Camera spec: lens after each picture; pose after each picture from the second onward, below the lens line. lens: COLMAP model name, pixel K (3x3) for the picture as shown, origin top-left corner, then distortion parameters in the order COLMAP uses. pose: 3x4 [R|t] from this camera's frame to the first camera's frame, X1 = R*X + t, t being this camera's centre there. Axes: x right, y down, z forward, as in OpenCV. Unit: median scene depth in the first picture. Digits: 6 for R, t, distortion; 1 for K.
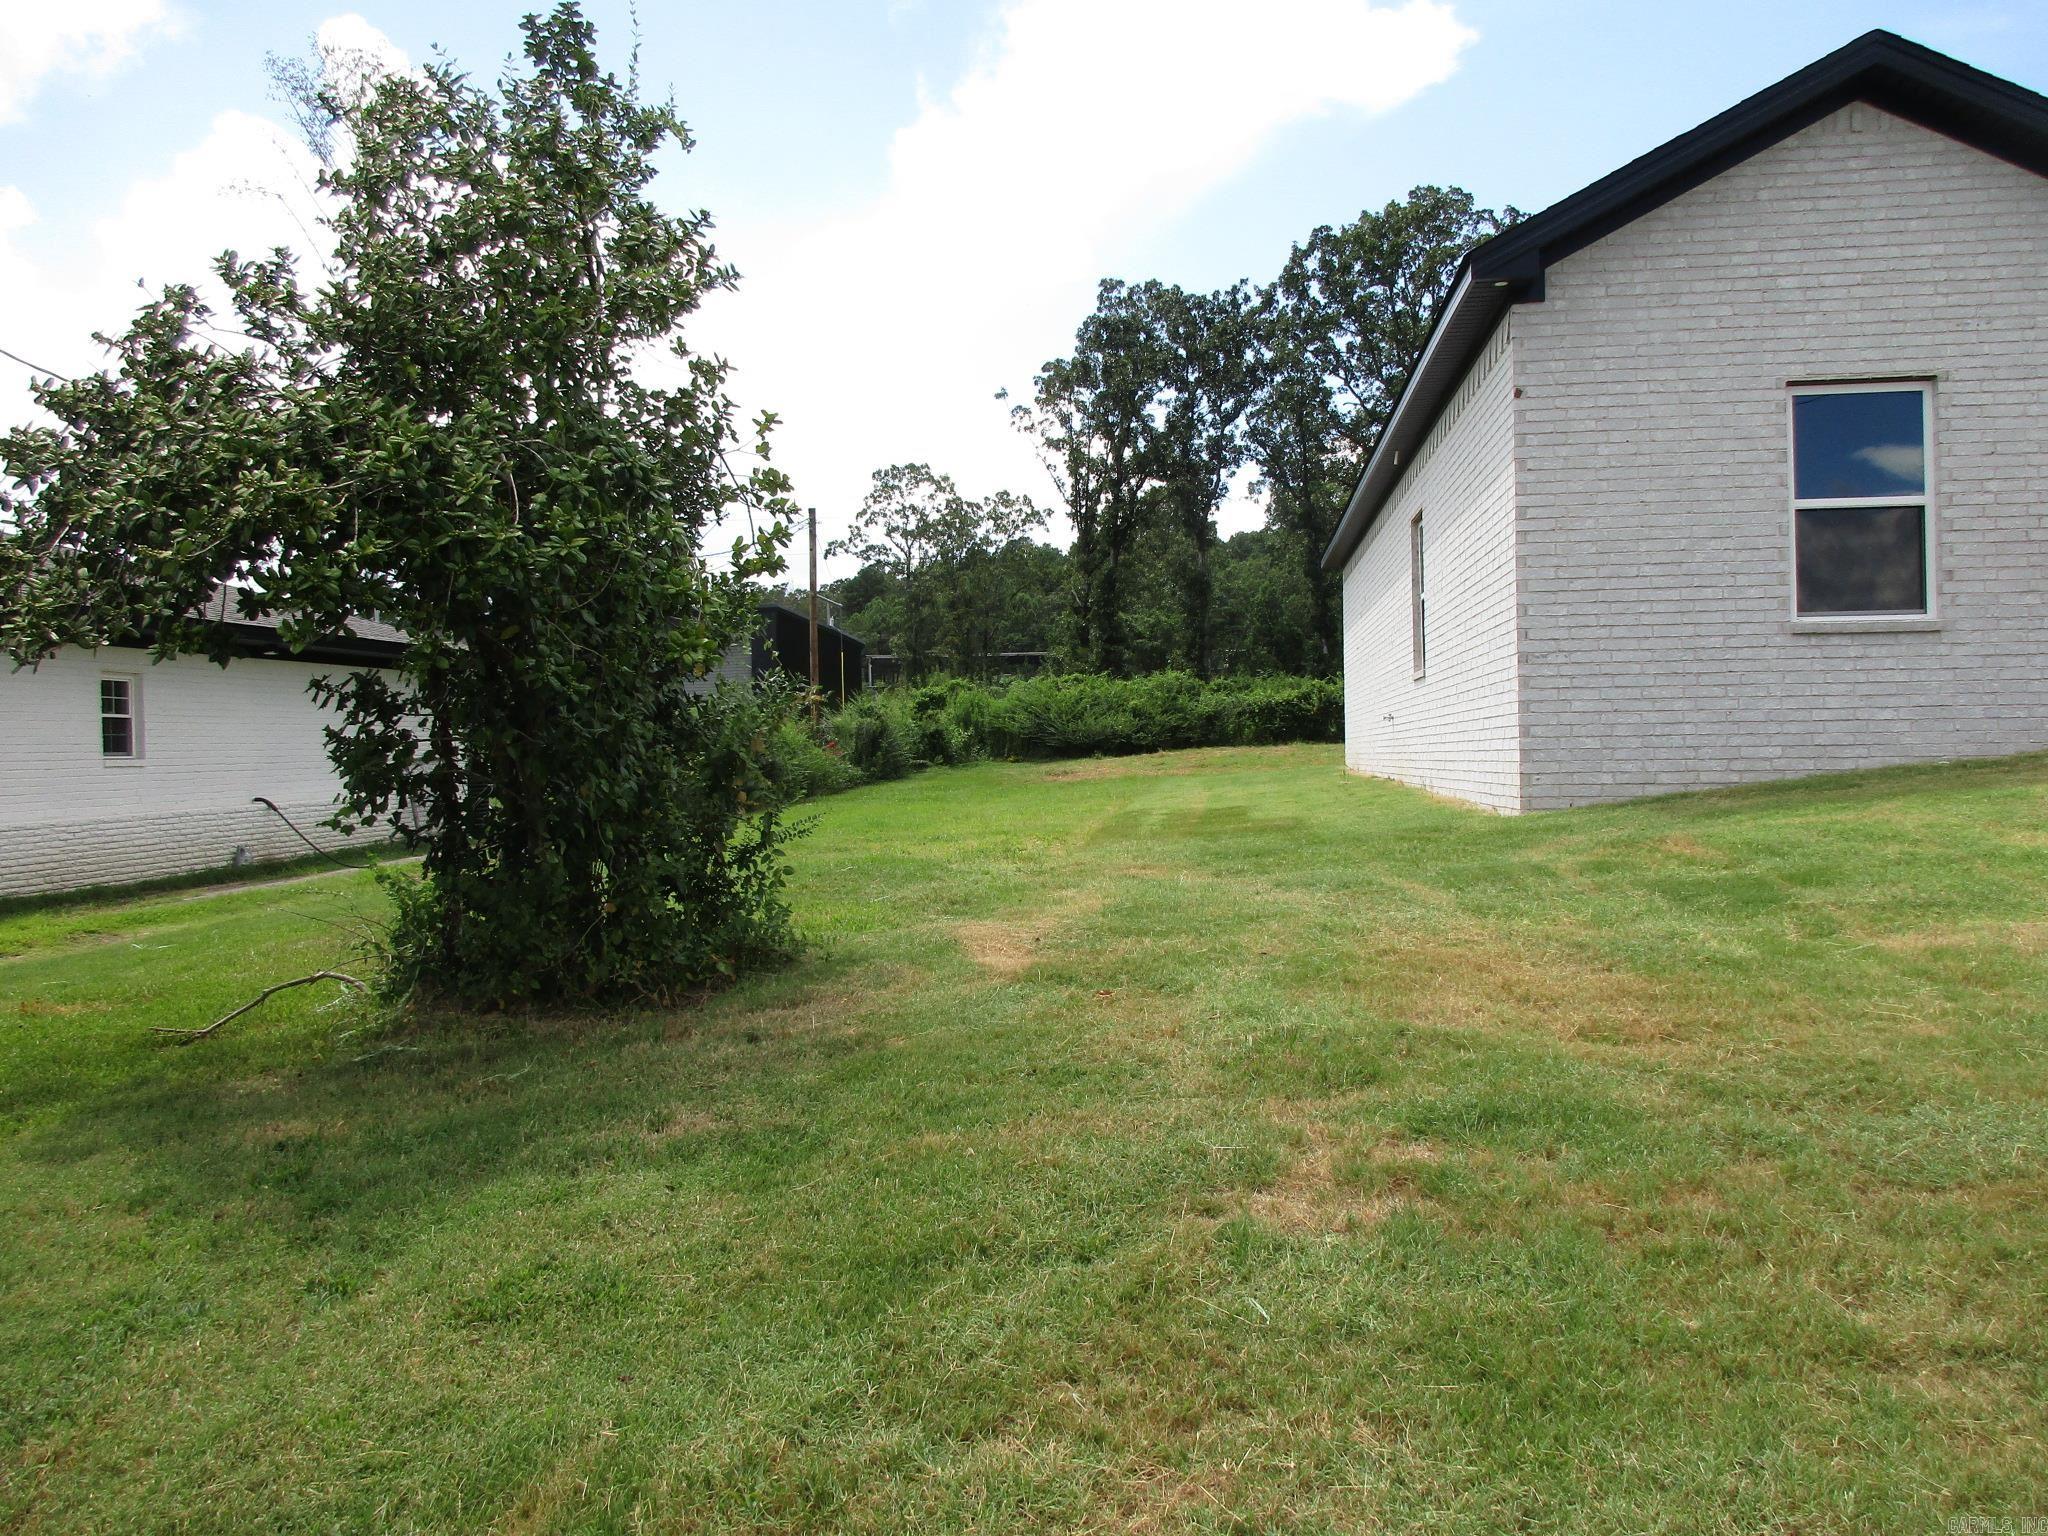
lens RADIAL K [[1458.0, 0, 1025.5], [0, 1458.0, 777.6], [0, 0, 1]] dist [-0.008240, -0.015766]
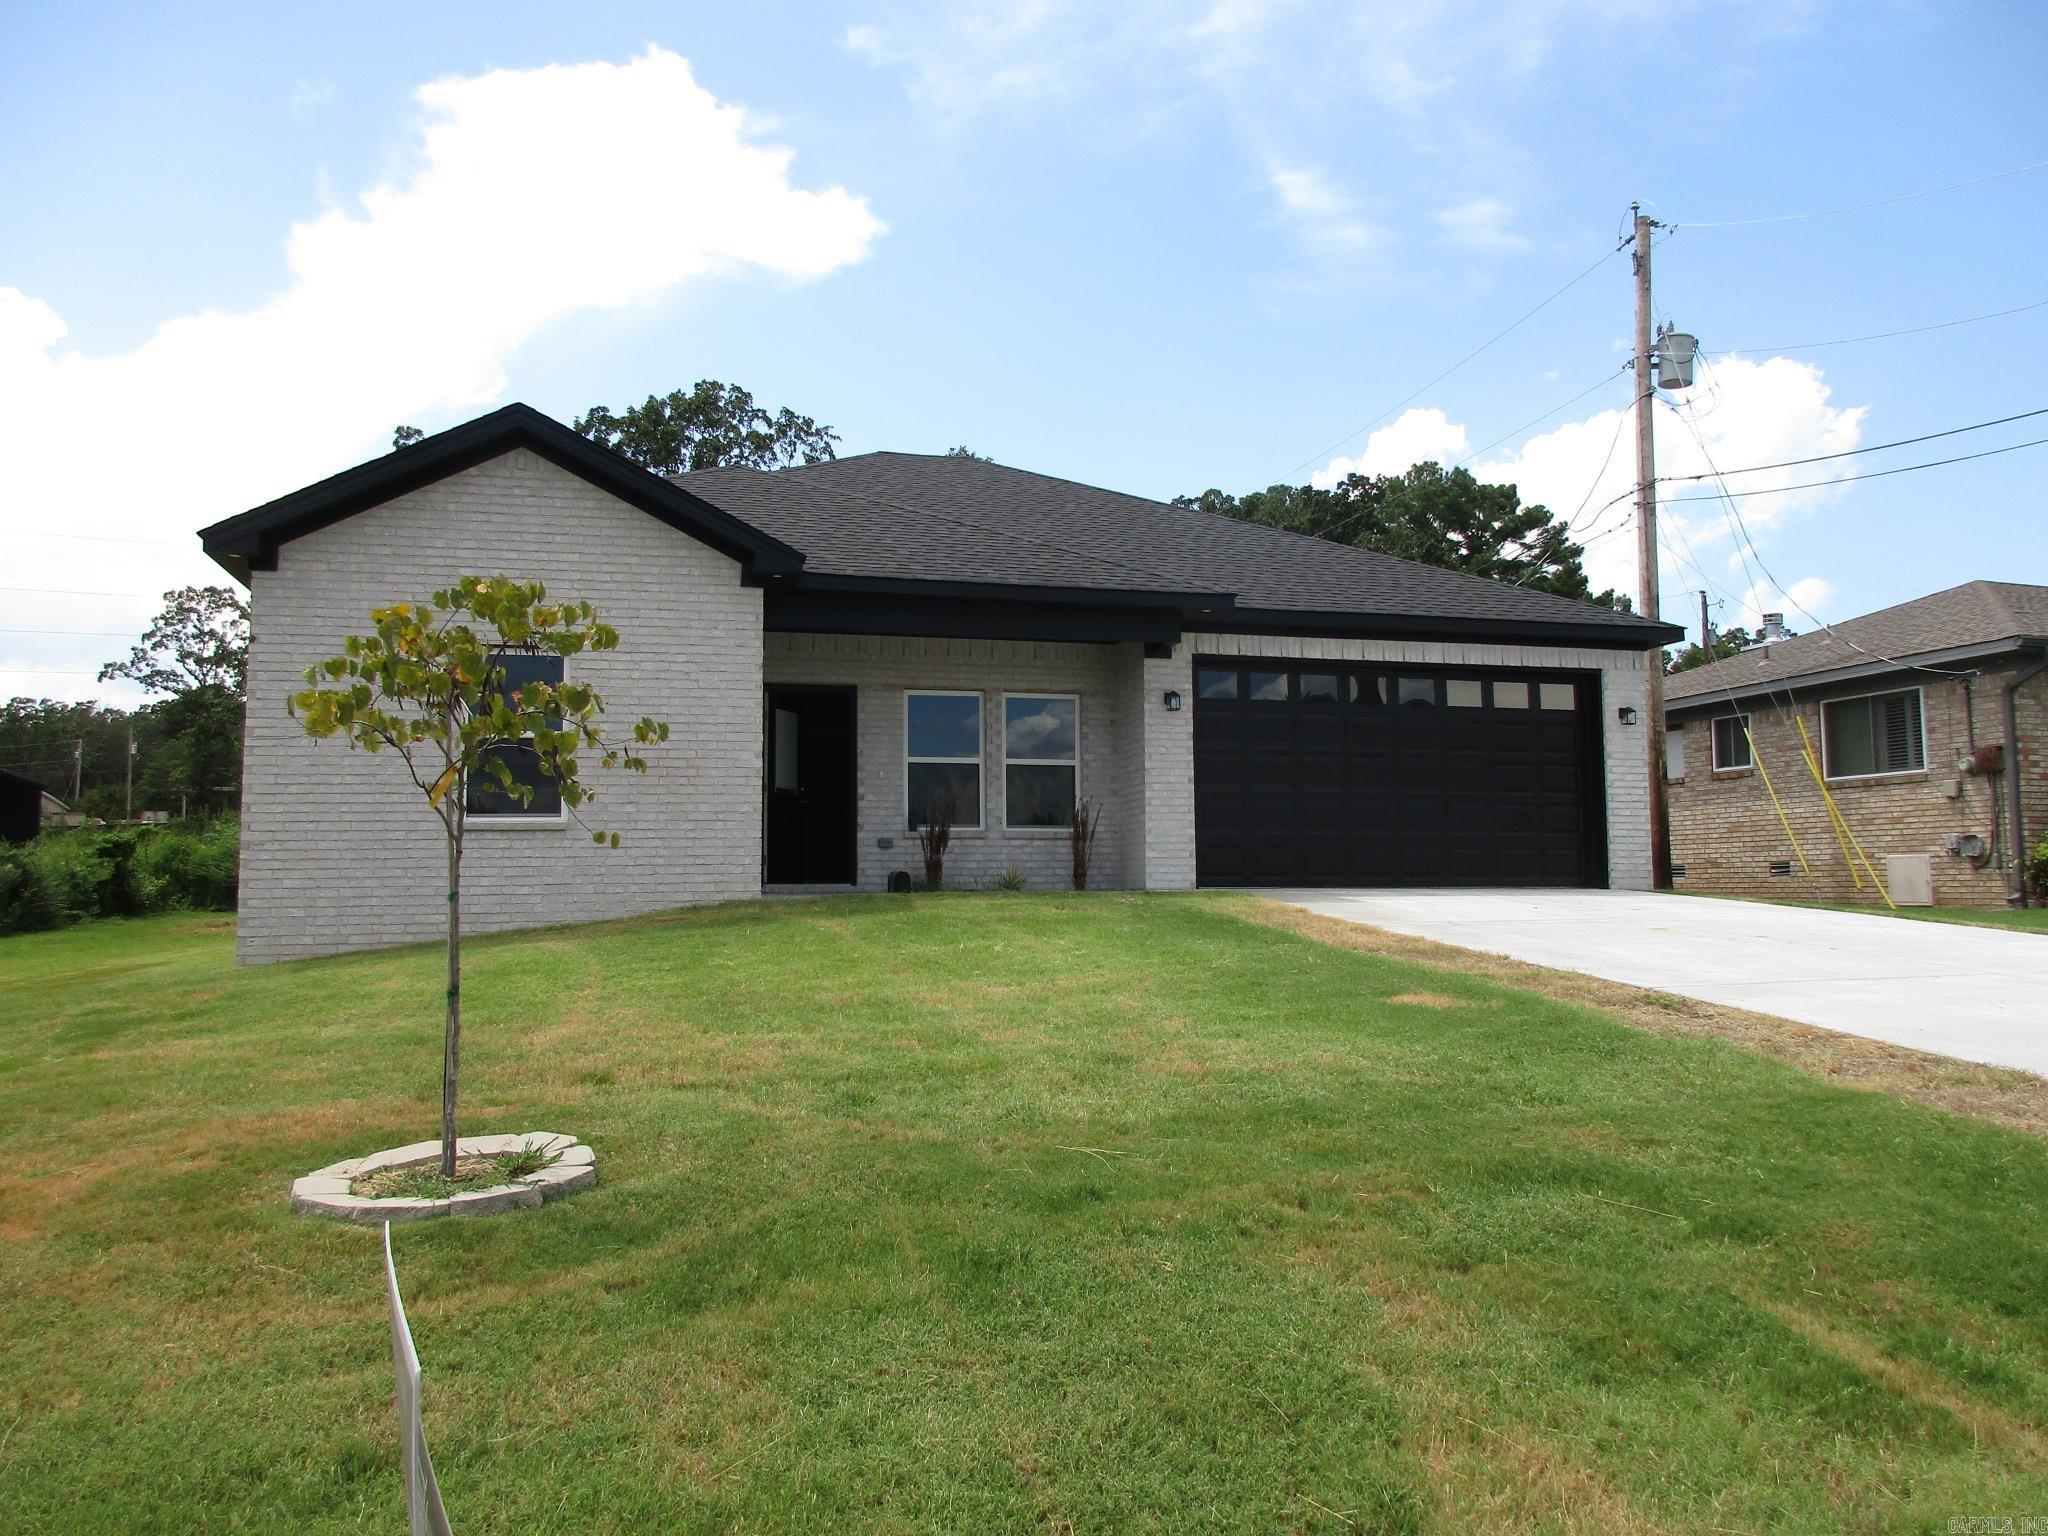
lens RADIAL K [[1458.0, 0, 1024.7], [0, 1458.0, 758.7], [0, 0, 1]] dist [-0.008240, -0.015766]
pose [[0.924314, 0.031827, 0.380304, 0.491216], [0.009171, 0.994376, -0.105507, -0.017581], [-0.381523, 0.101009, 0.918824, -0.435209]]
